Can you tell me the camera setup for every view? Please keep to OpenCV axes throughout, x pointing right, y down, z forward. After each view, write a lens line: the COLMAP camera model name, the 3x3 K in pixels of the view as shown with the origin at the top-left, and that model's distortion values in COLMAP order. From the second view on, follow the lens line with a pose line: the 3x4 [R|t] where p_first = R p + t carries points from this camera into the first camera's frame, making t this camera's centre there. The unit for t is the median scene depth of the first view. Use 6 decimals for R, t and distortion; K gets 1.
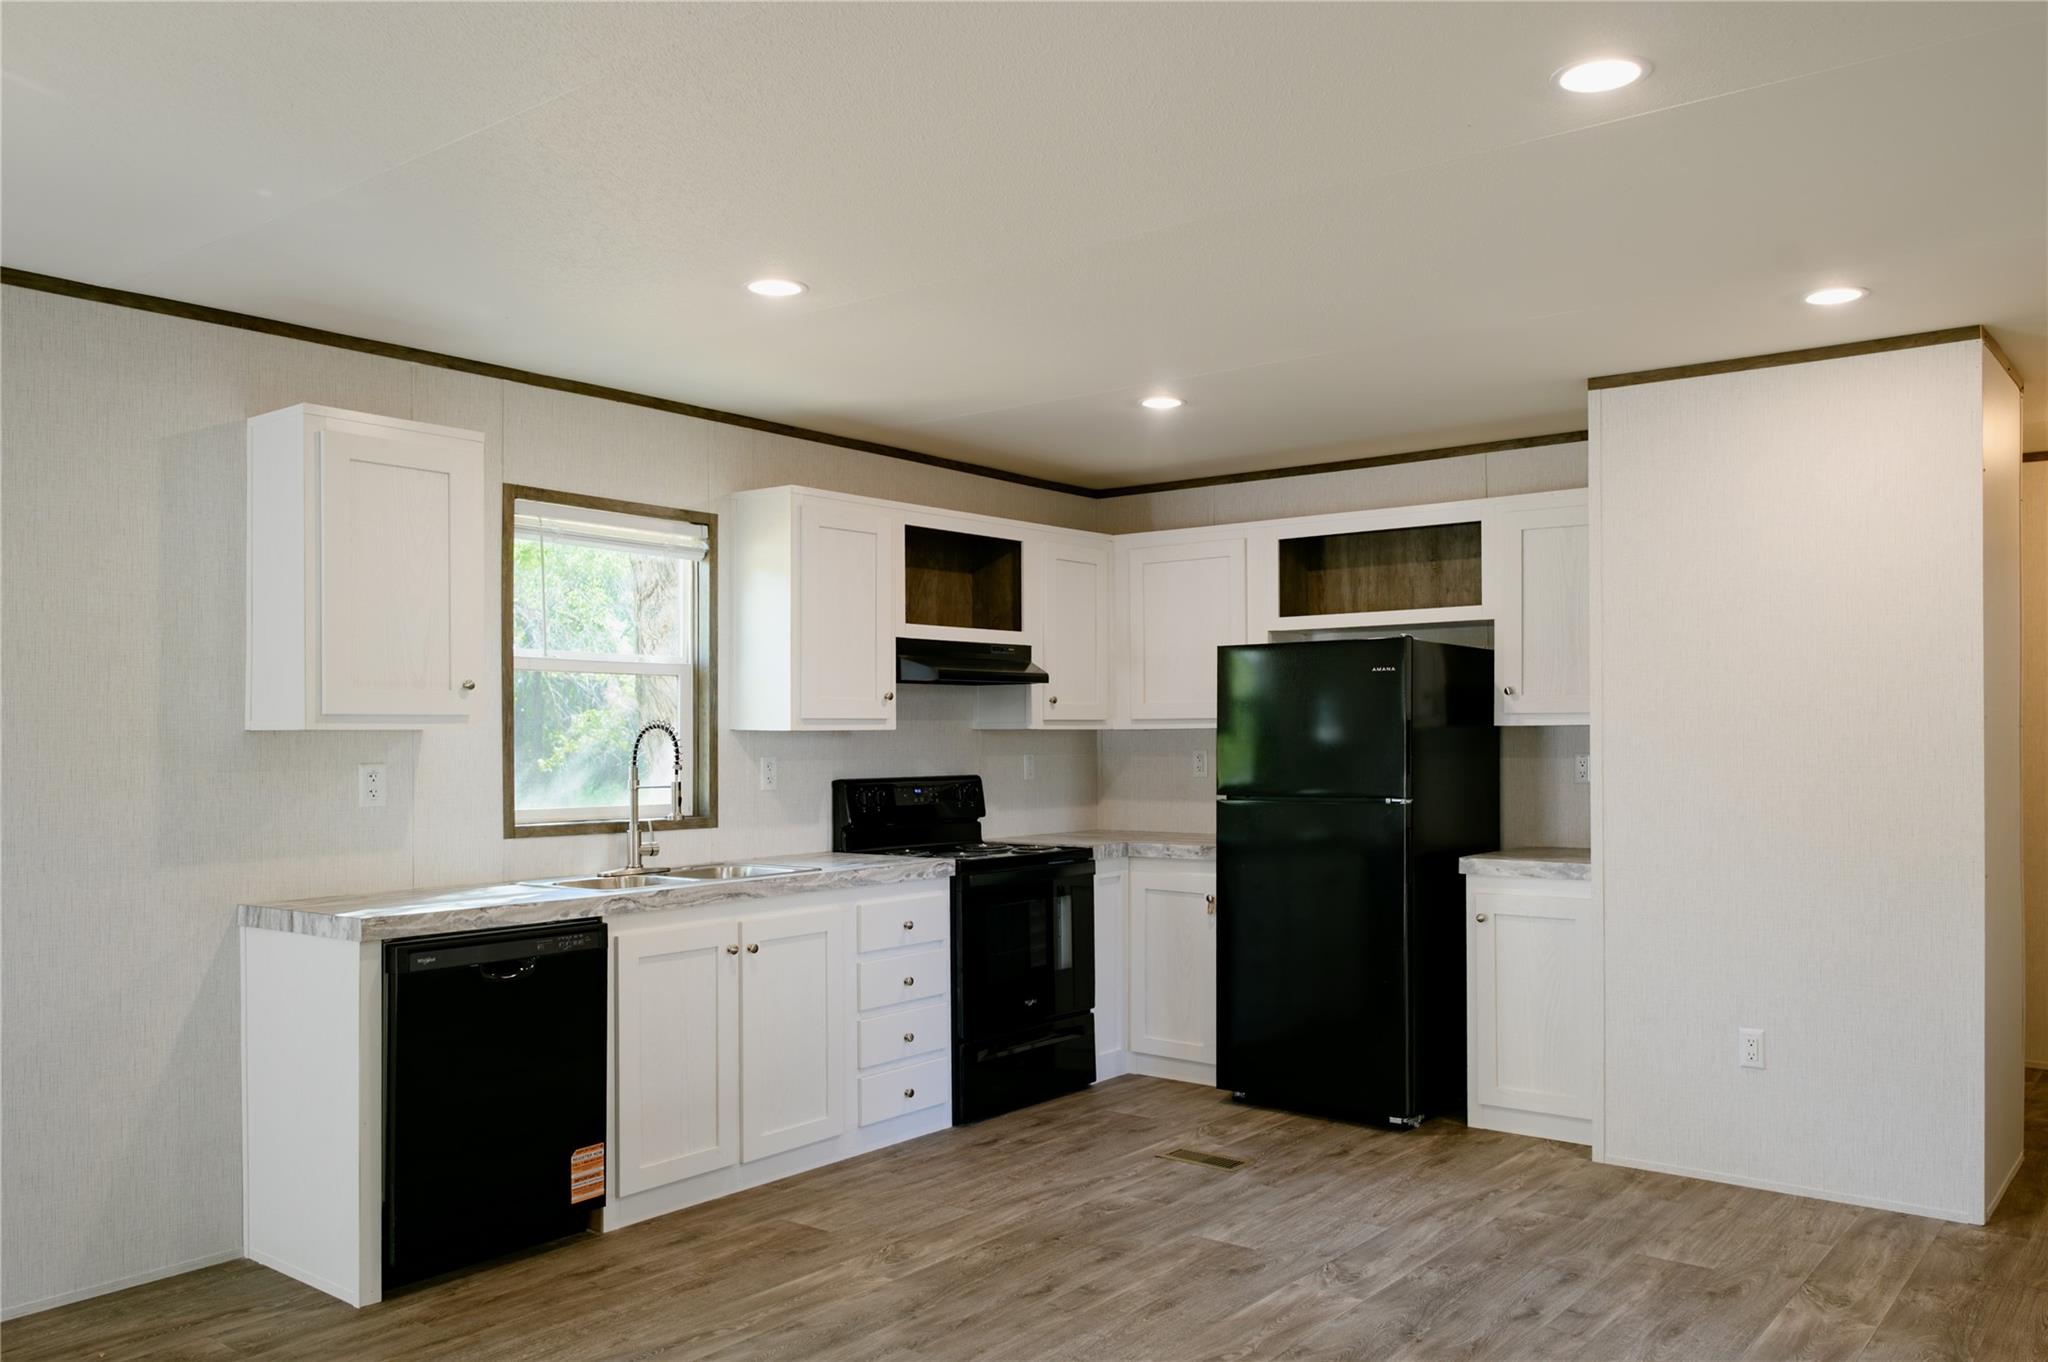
lens RADIAL K [[1552.3, 0, 1082.9], [0, 1552.3, 711.9], [0, 0, 1]] dist [-0.003652, -0.000003]
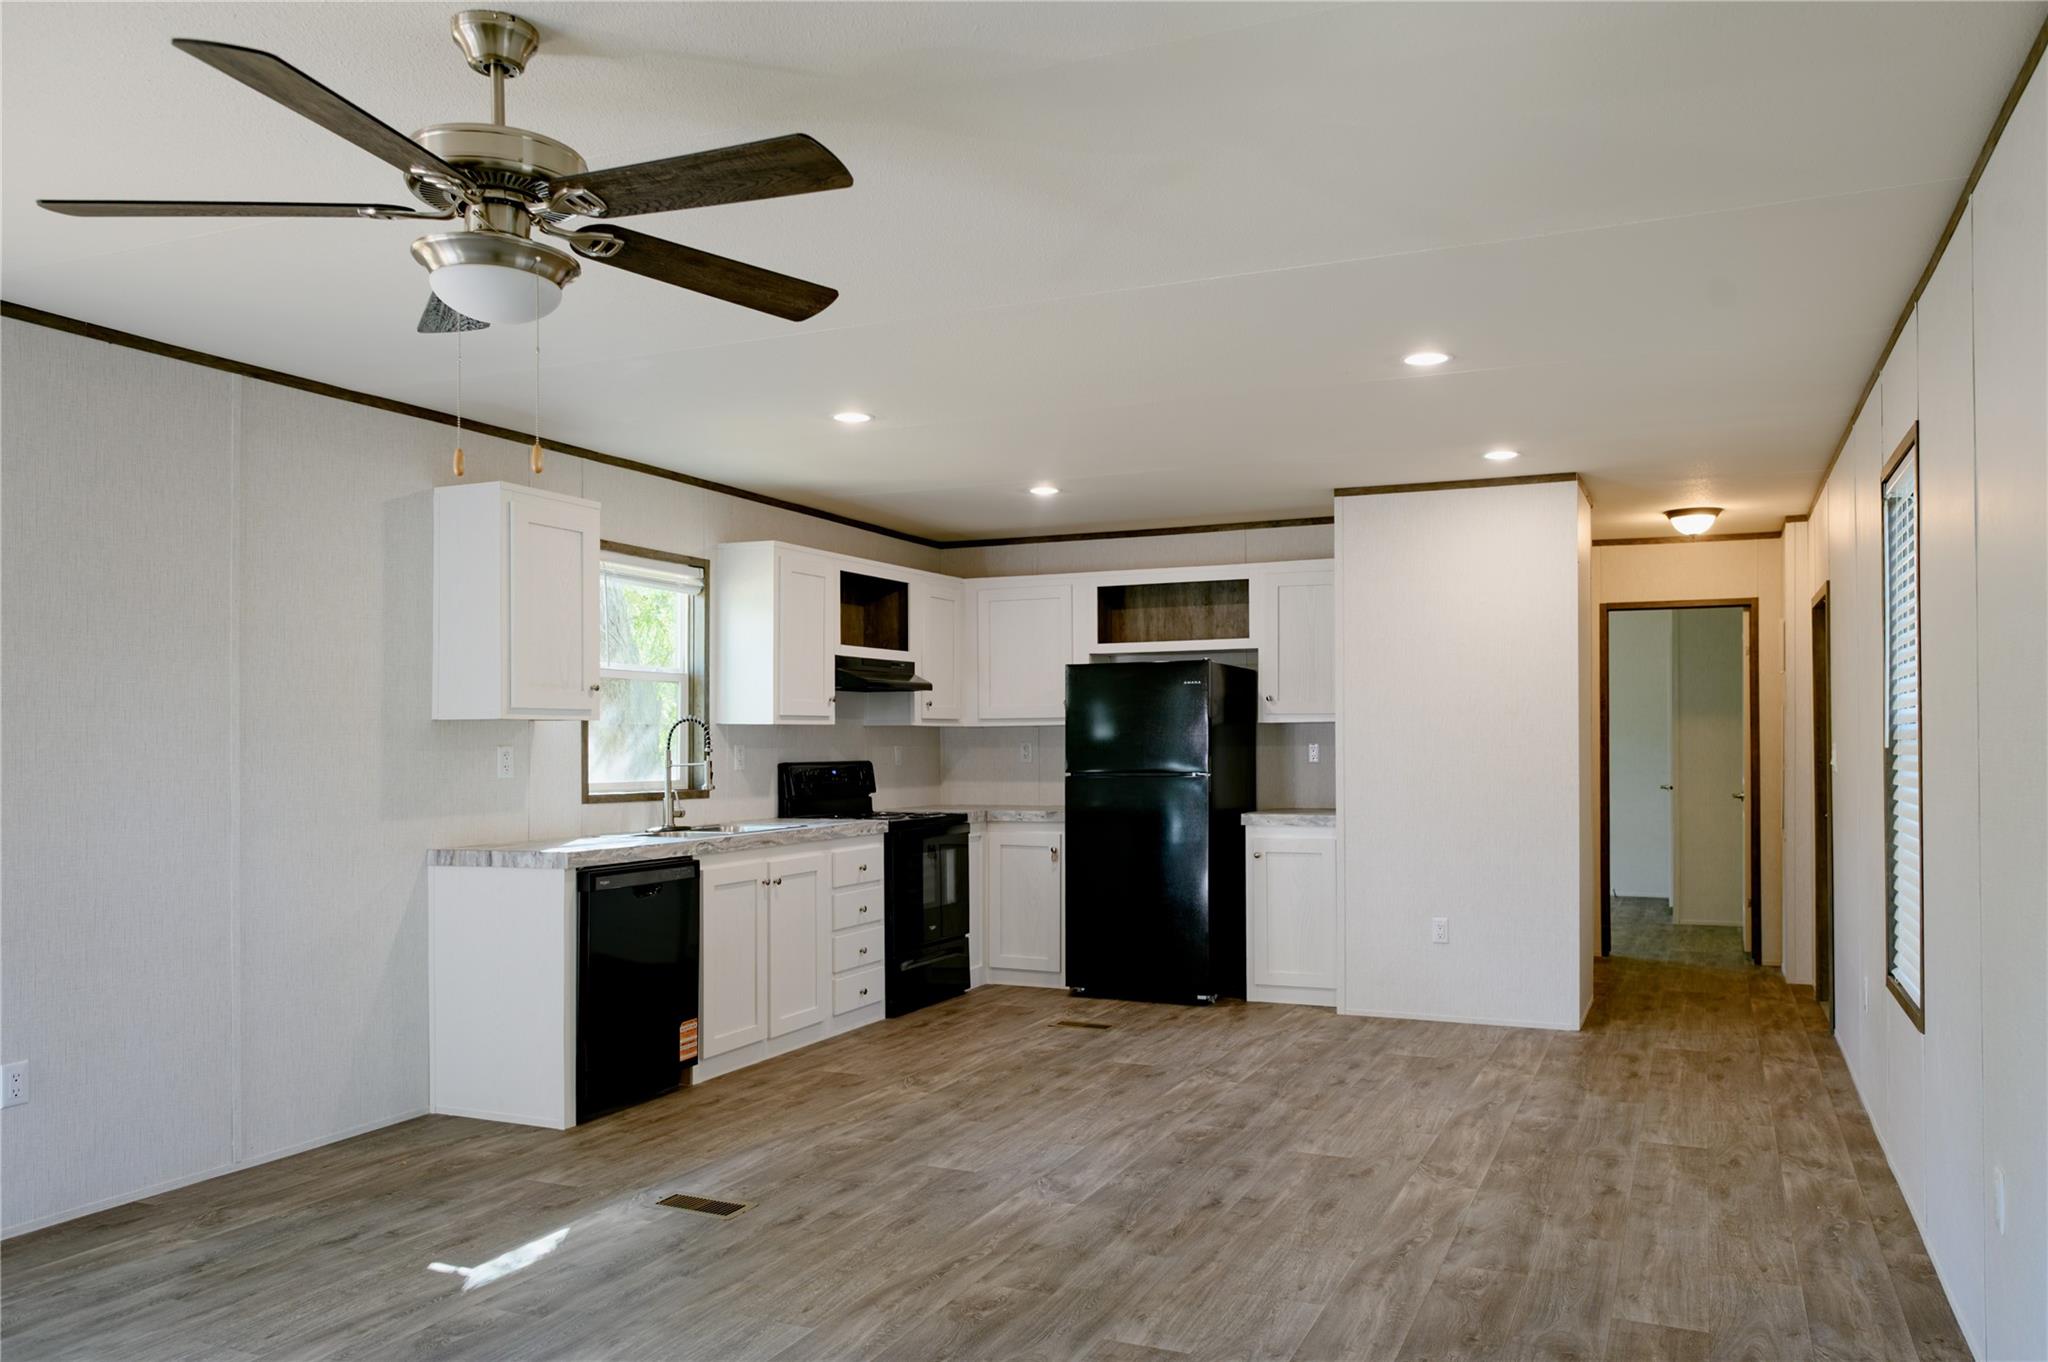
lens RADIAL K [[1468.9, 0, 1073.7], [0, 1468.9, 715.9], [0, 0, 1]] dist [0.002040, 0.002678]
pose [[0.969692, 0.004422, 0.244290, -0.245886], [-0.003353, 0.999983, -0.004792, 0.010096], [-0.244307, 0.003827, 0.969690, -0.288143]]
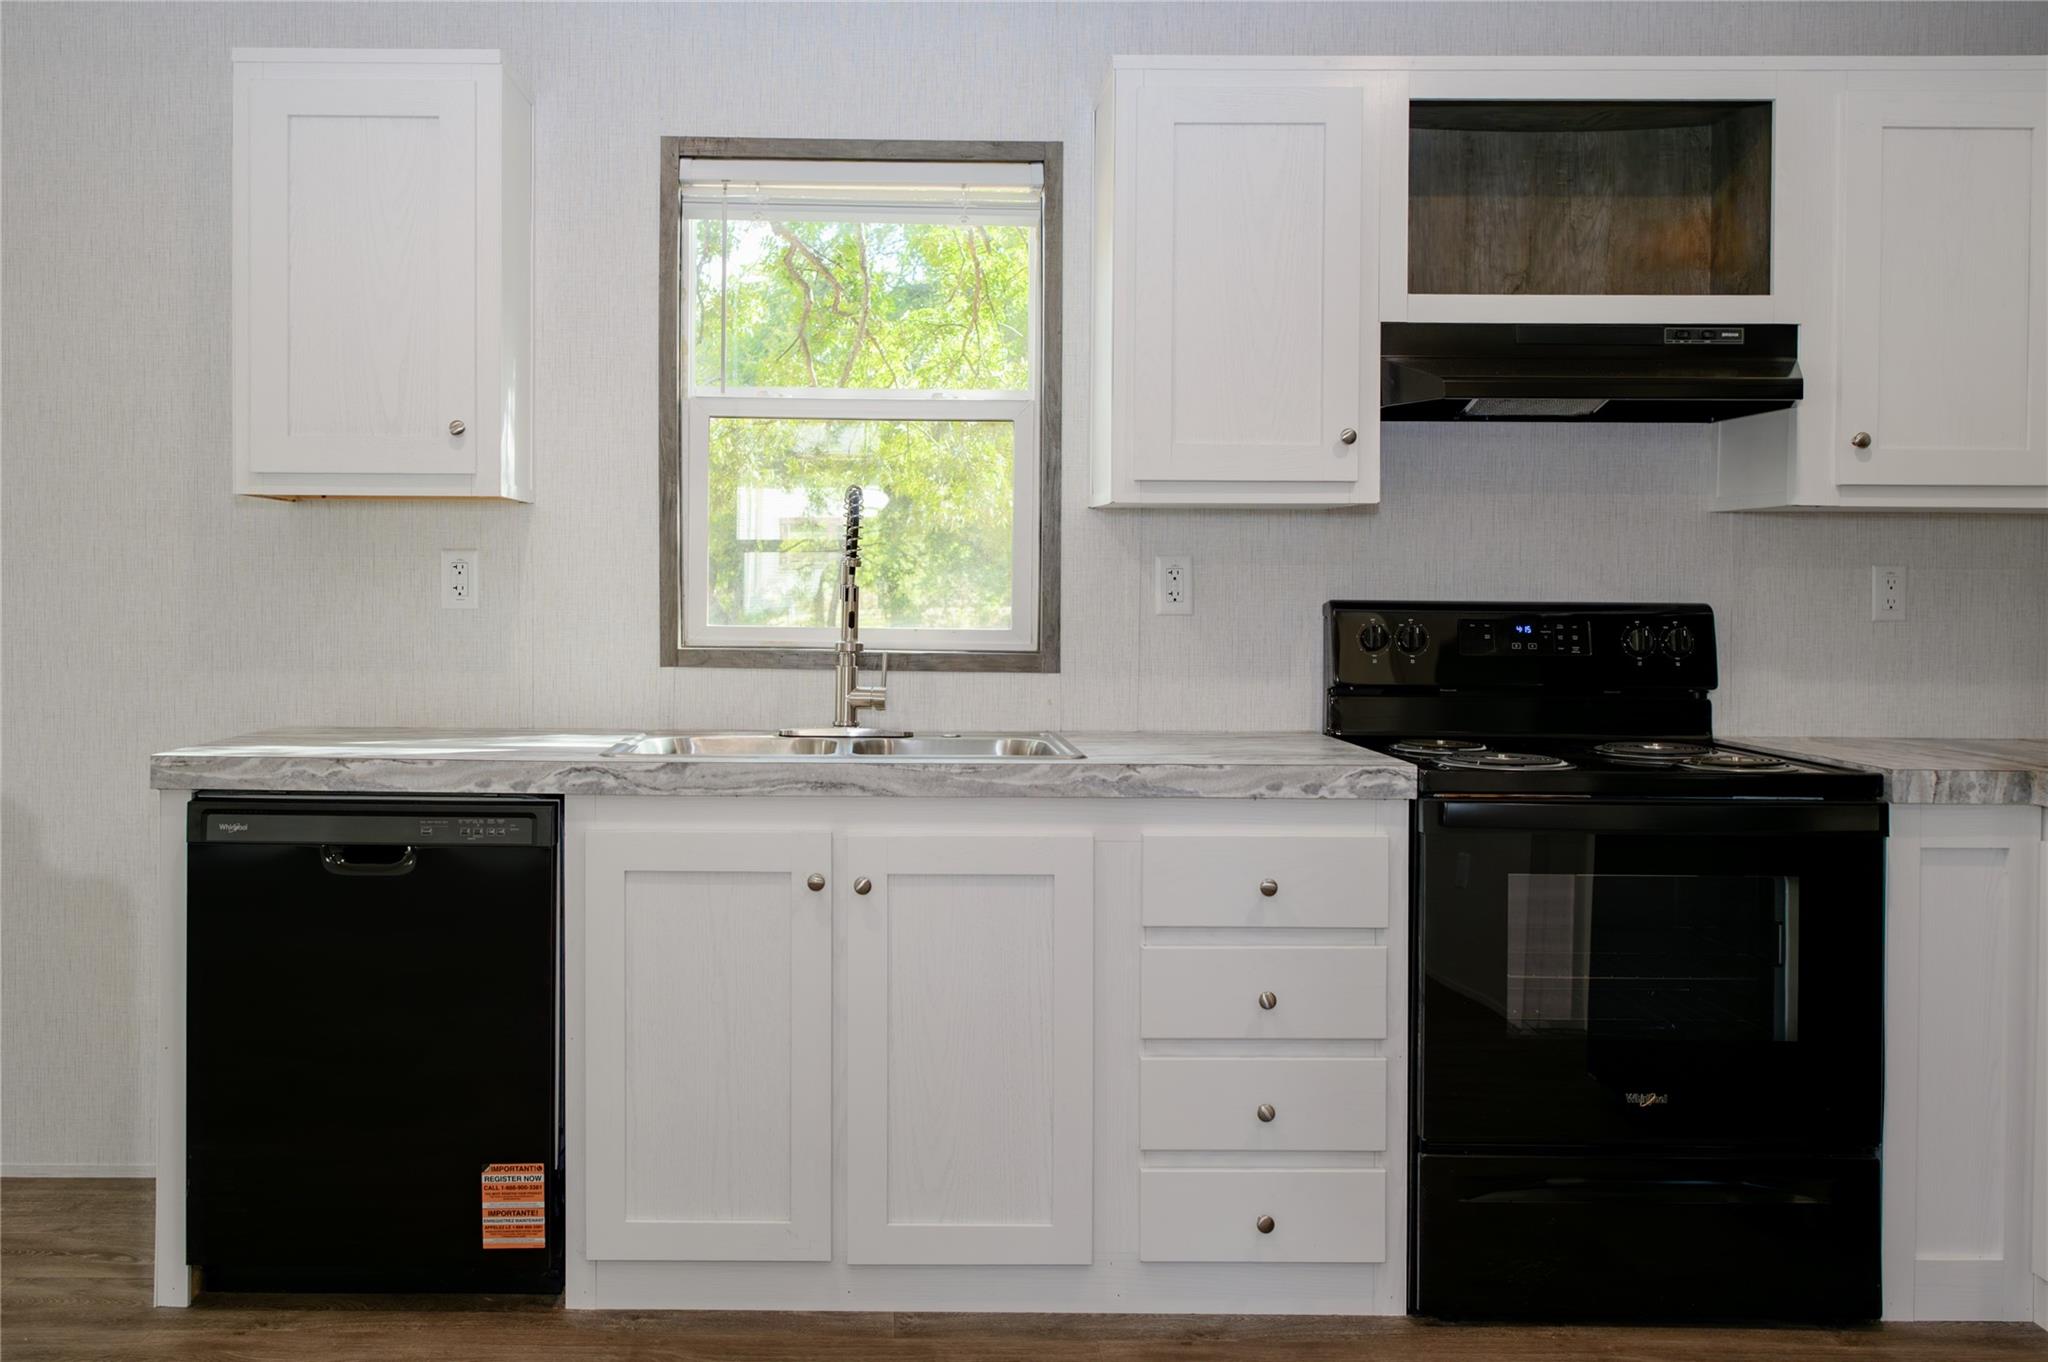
lens RADIAL K [[1660.1, 0, 871.1], [0, 1660.1, 595.6], [0, 0, 1]] dist [-0.005041, 0.006320]
pose [[0.601587, 0.015178, -0.798663, 0.231946], [0.000861, 0.999807, 0.019649, 0.033253], [0.798806, -0.012508, 0.601458, 0.575627]]
